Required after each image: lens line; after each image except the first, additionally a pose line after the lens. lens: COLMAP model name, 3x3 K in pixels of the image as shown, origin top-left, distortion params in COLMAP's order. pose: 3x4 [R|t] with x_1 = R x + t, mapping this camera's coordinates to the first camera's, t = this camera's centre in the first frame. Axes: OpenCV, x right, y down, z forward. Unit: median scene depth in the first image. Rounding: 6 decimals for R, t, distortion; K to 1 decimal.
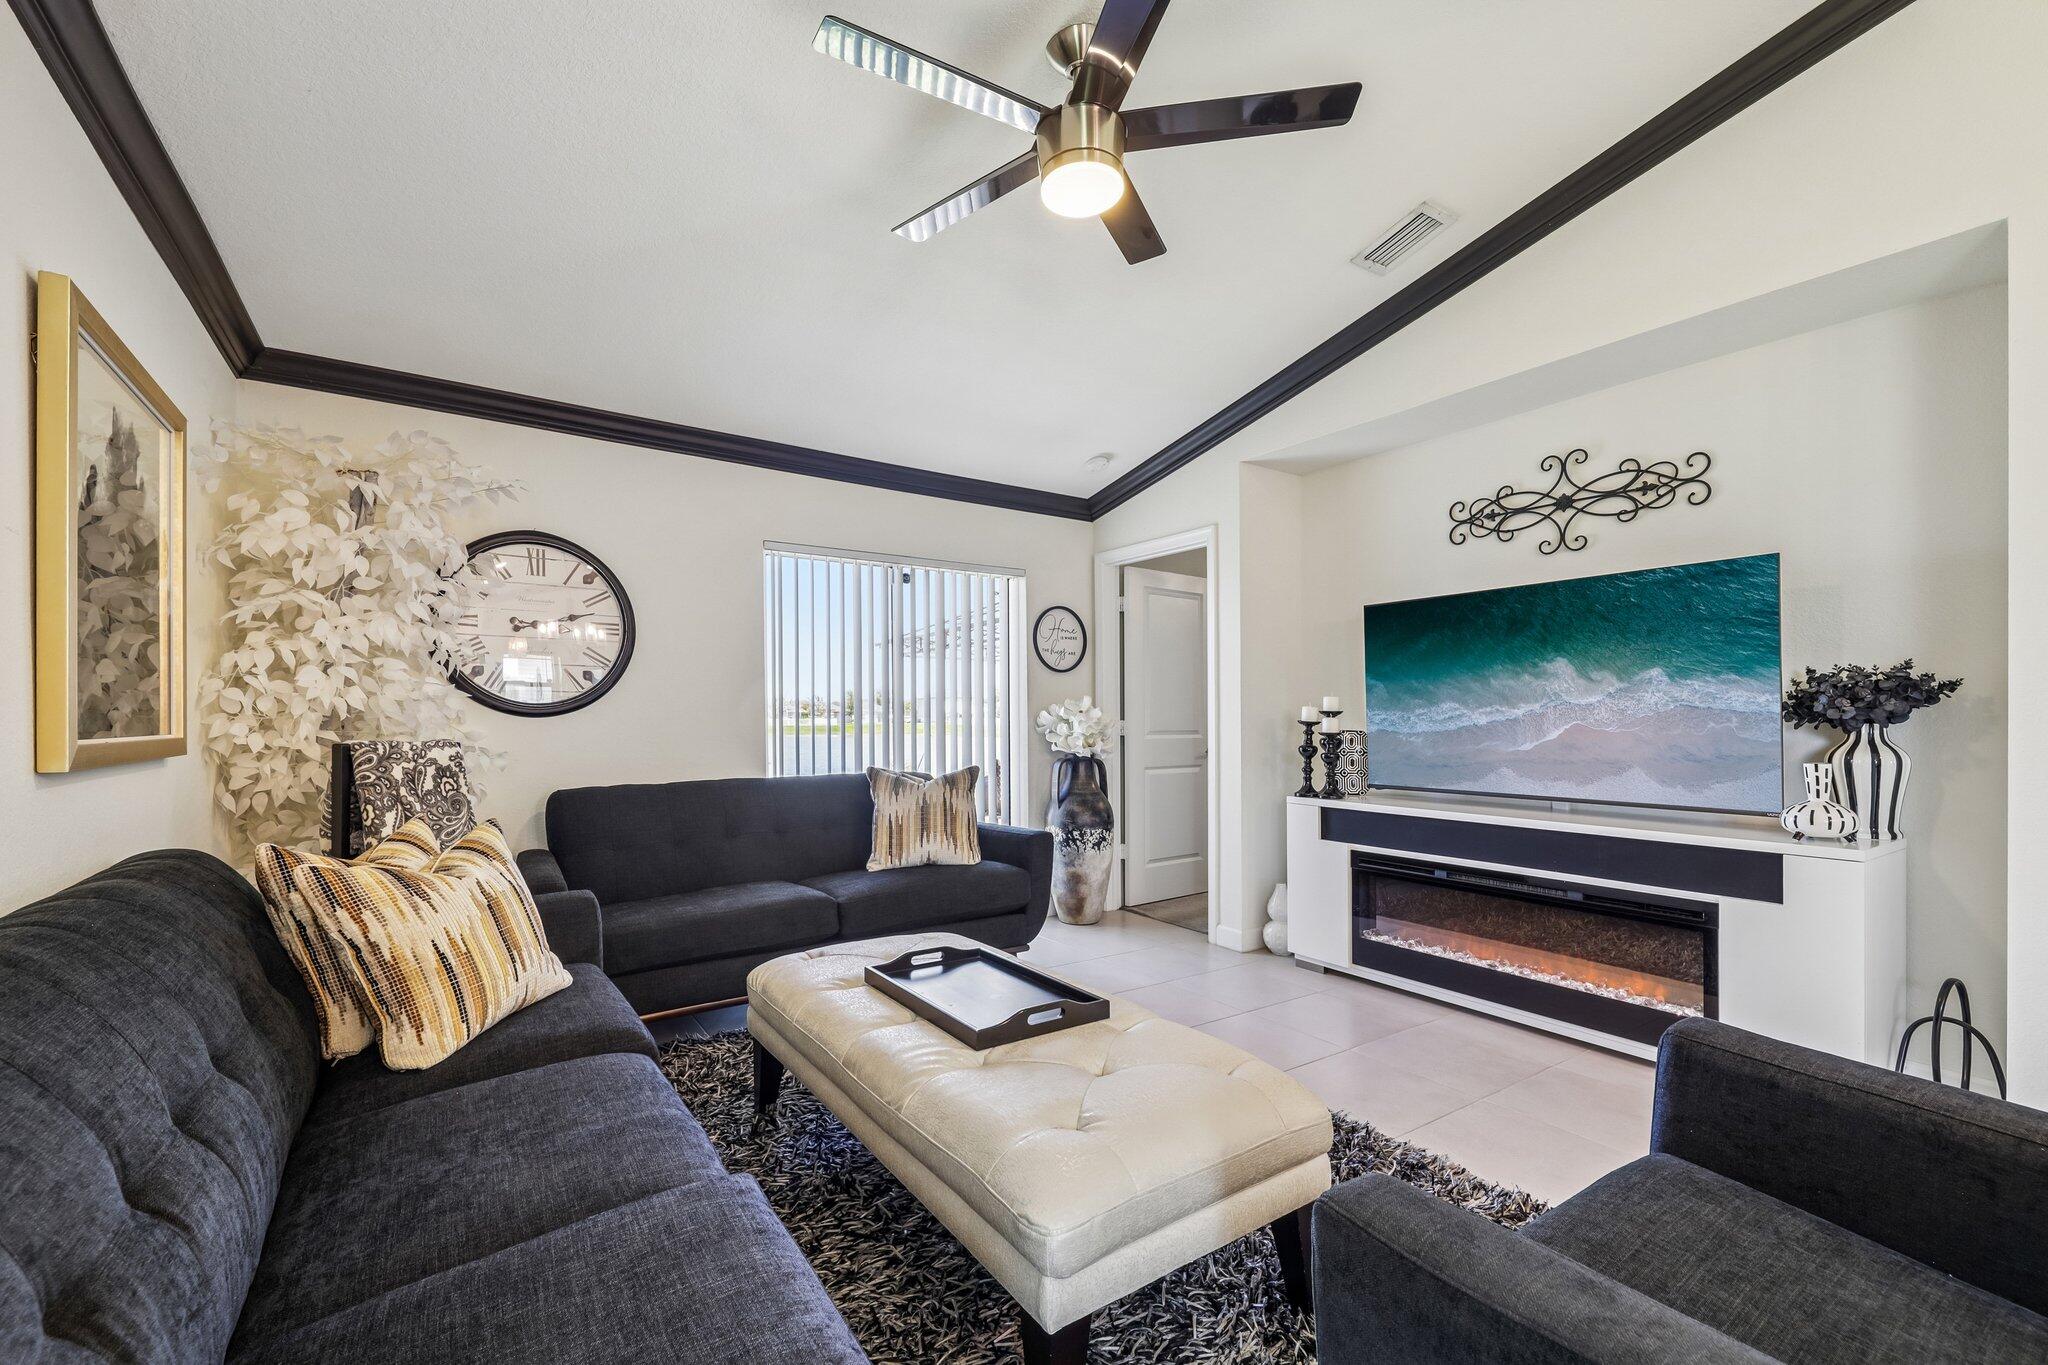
lens RADIAL K [[864.4, 0, 1017.2], [0, 864.4, 717.5], [0, 0, 1]] dist [0.020088, -0.000090]
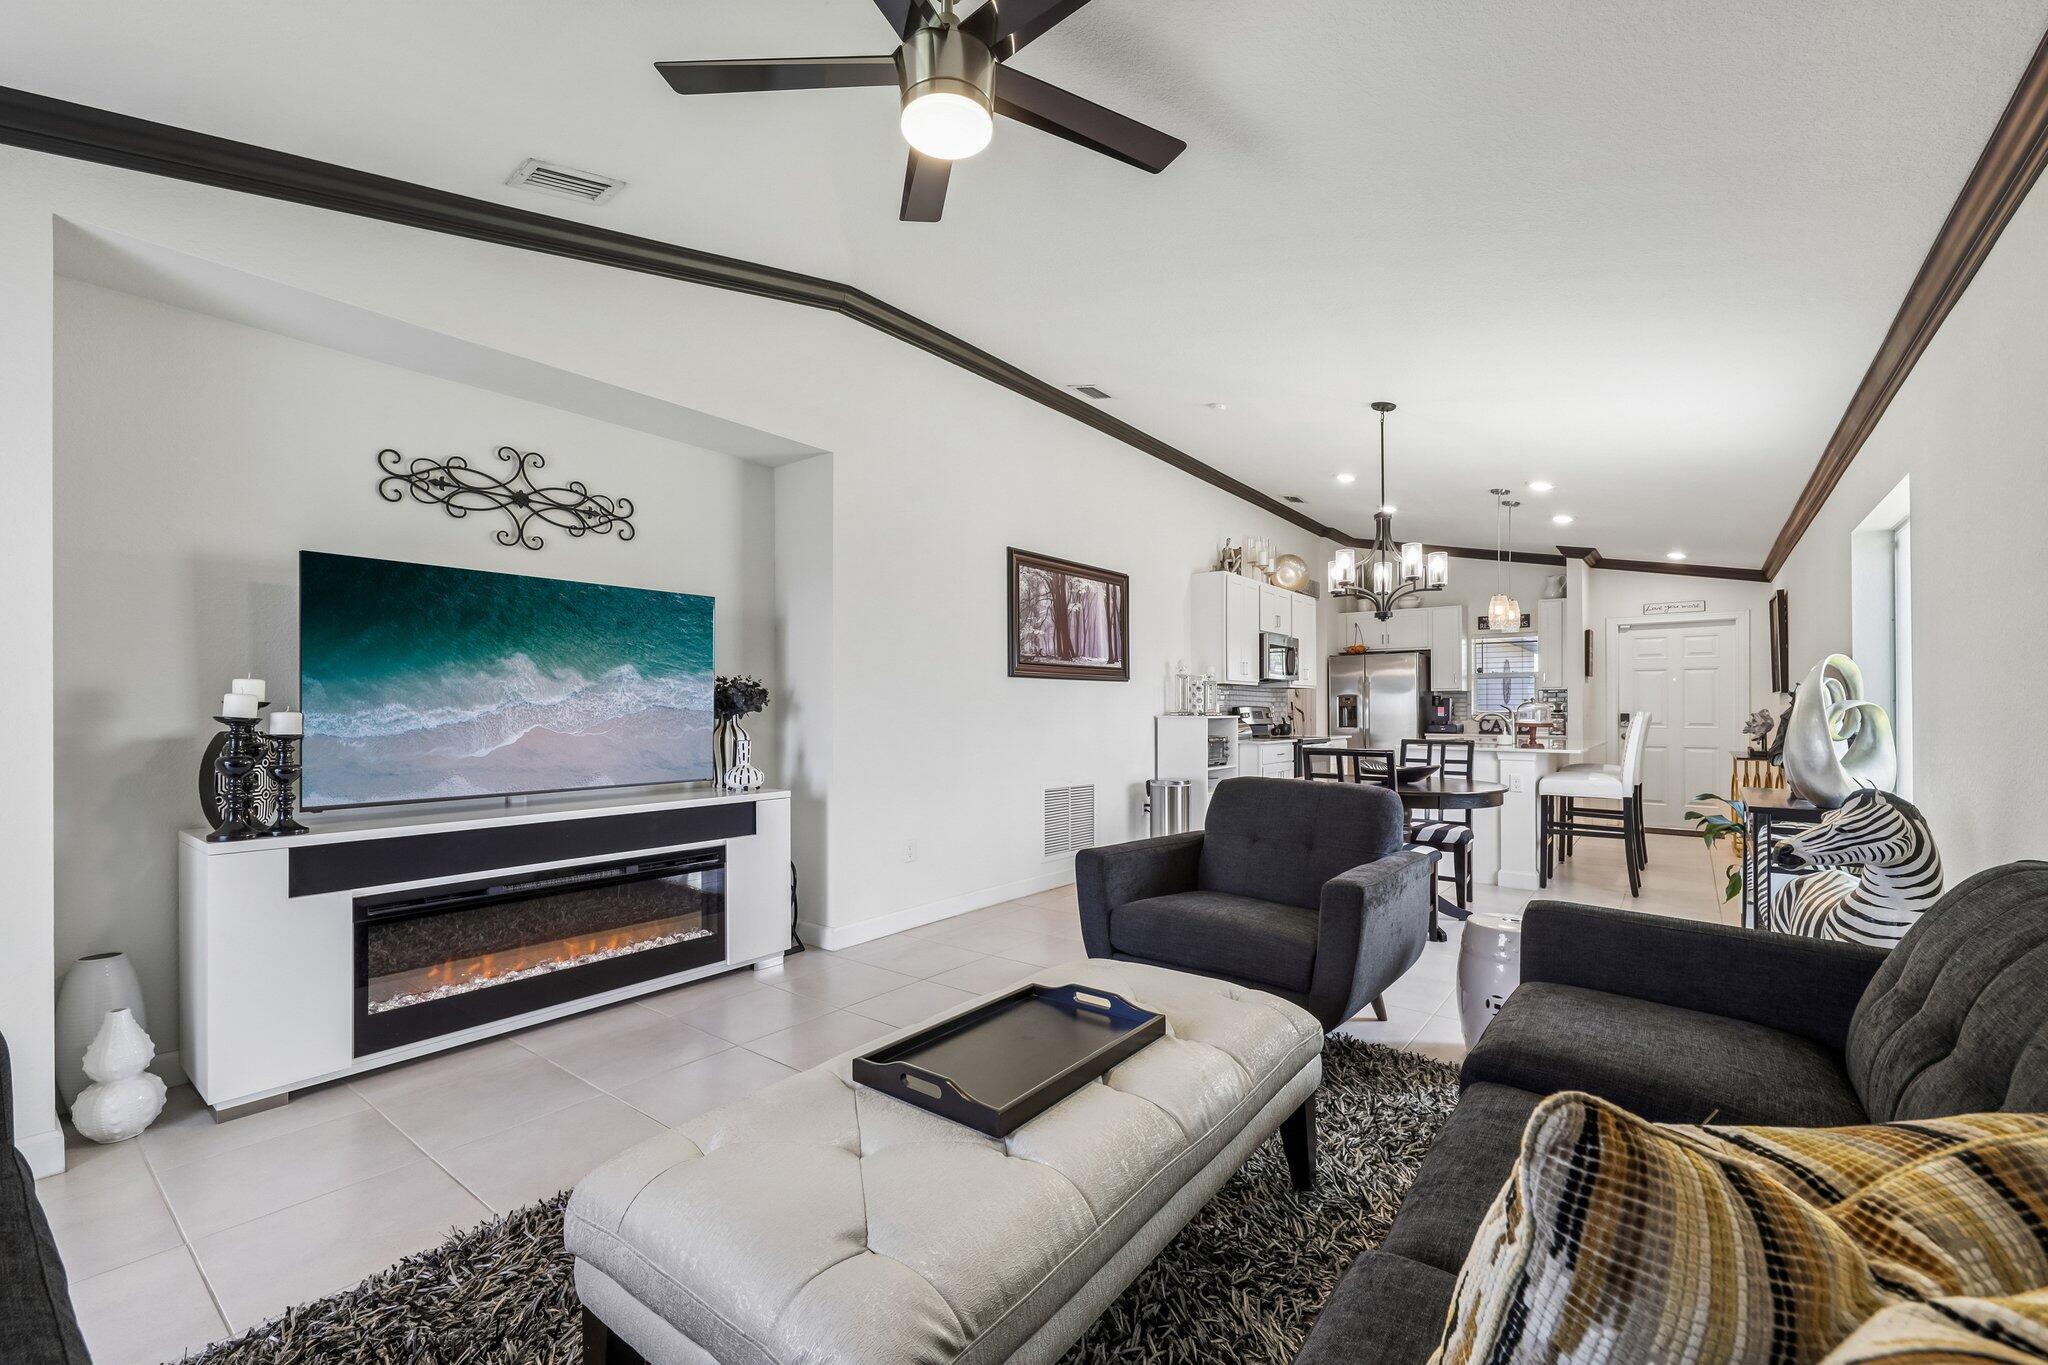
lens RADIAL K [[859.8, 0, 1027.6], [0, 859.8, 704.7], [0, 0, 1]] dist [0.021887, -0.000034]
pose [[-0.327160, 0.006514, 0.944947, -0.501209], [0.002463, 0.999979, -0.006040, -0.000414], [-0.944966, 0.000351, -0.327169, 0.755557]]
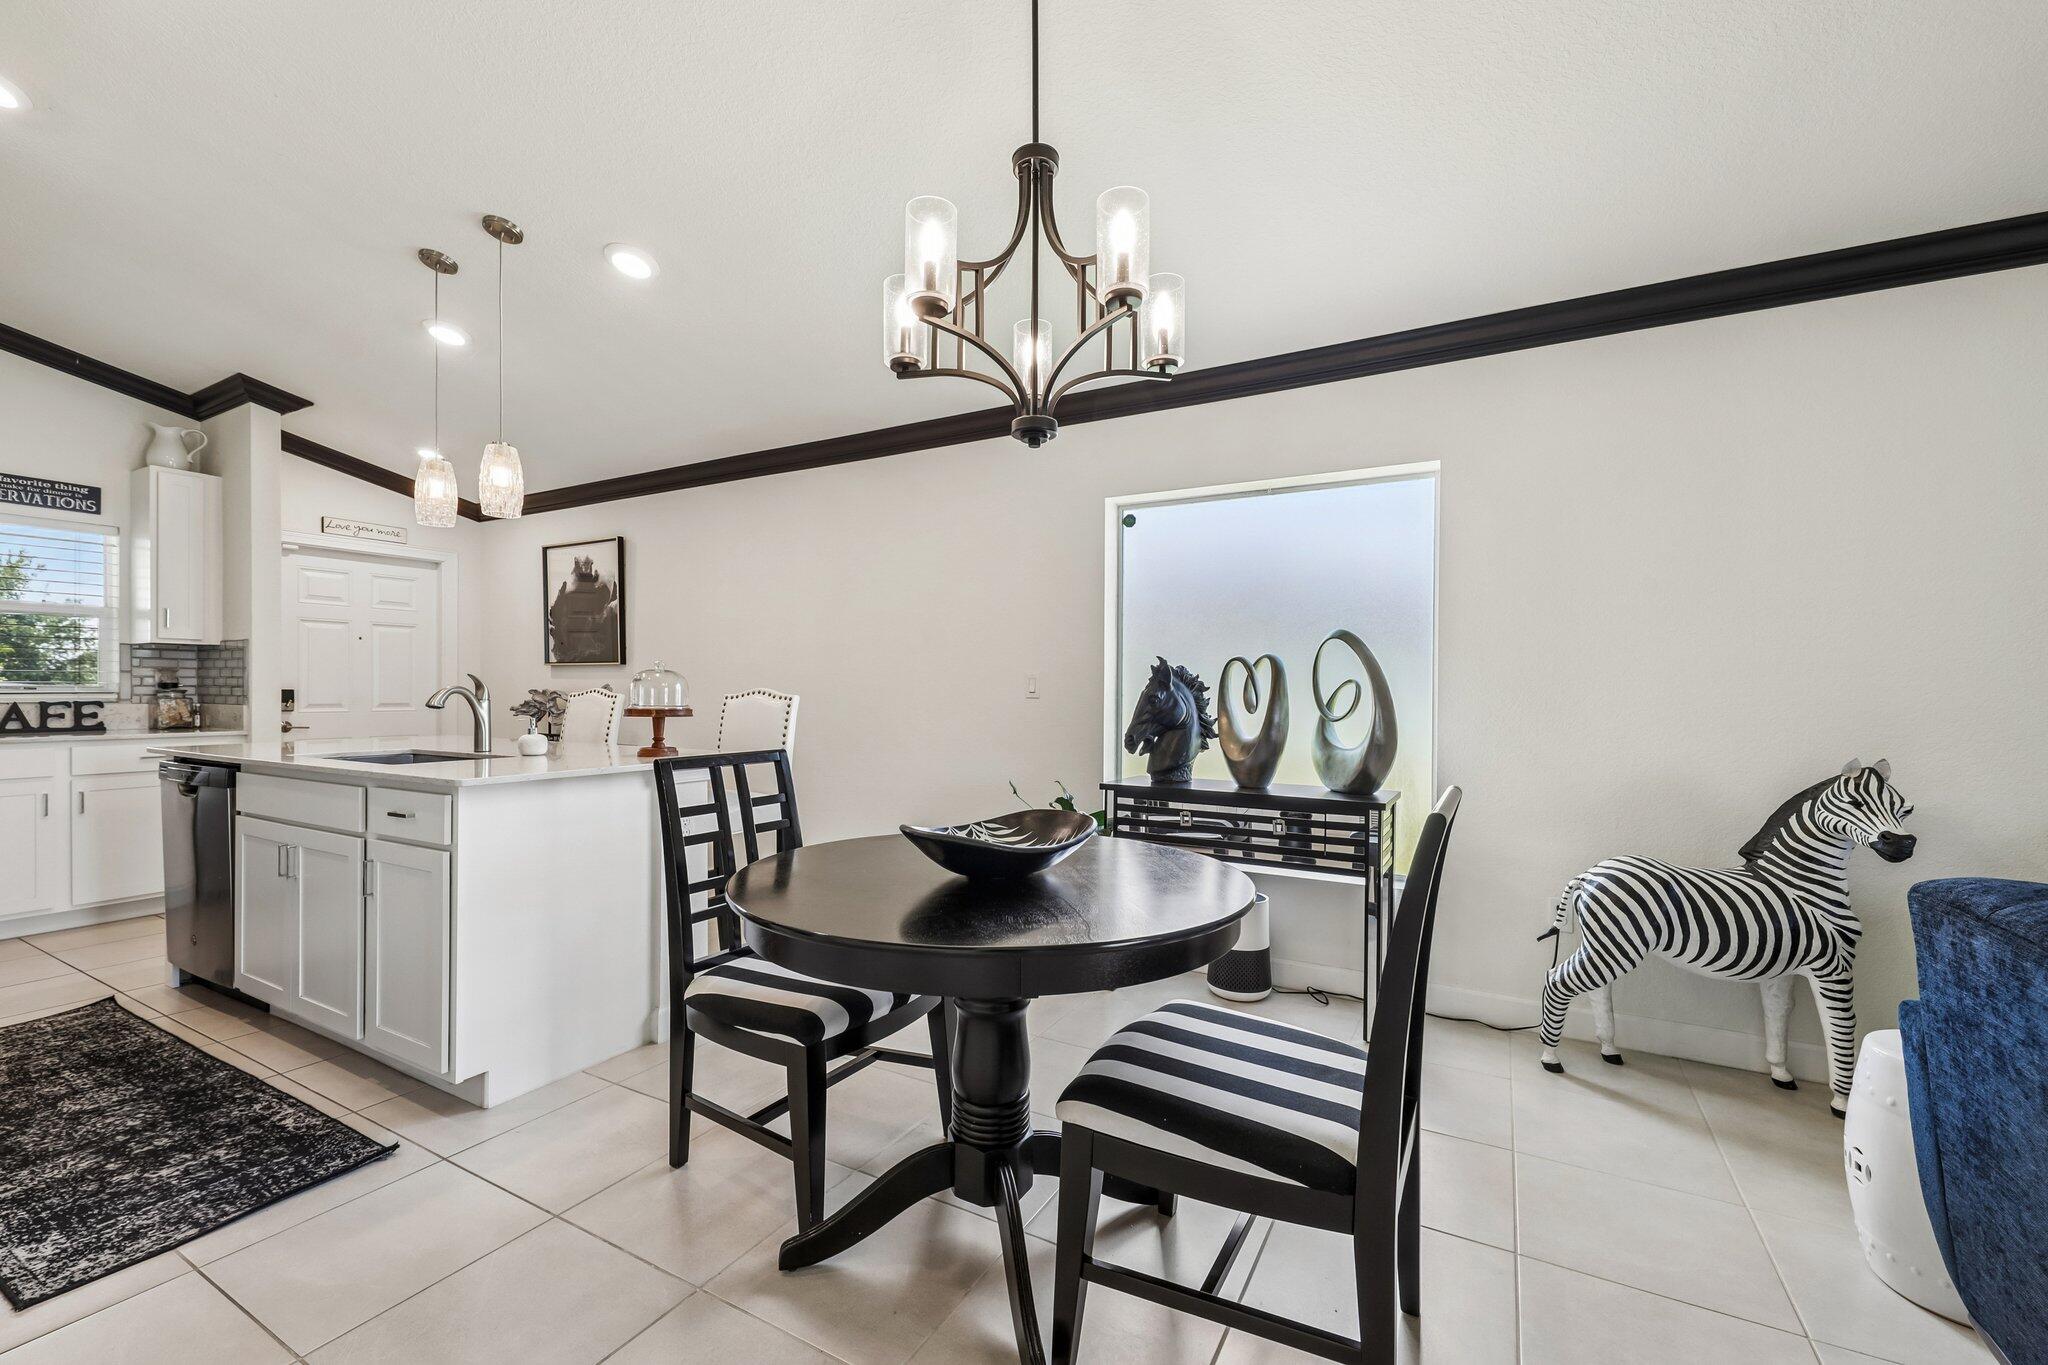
lens RADIAL K [[850.1, 0, 1018.3], [0, 850.1, 693.4], [0, 0, 1]] dist [0.023650, -0.009086]
pose [[-0.897658, -0.002880, -0.440683, 0.793003], [-0.006244, 0.999961, 0.006185, 0.002825], [0.440648, 0.008304, -0.897642, 0.236837]]
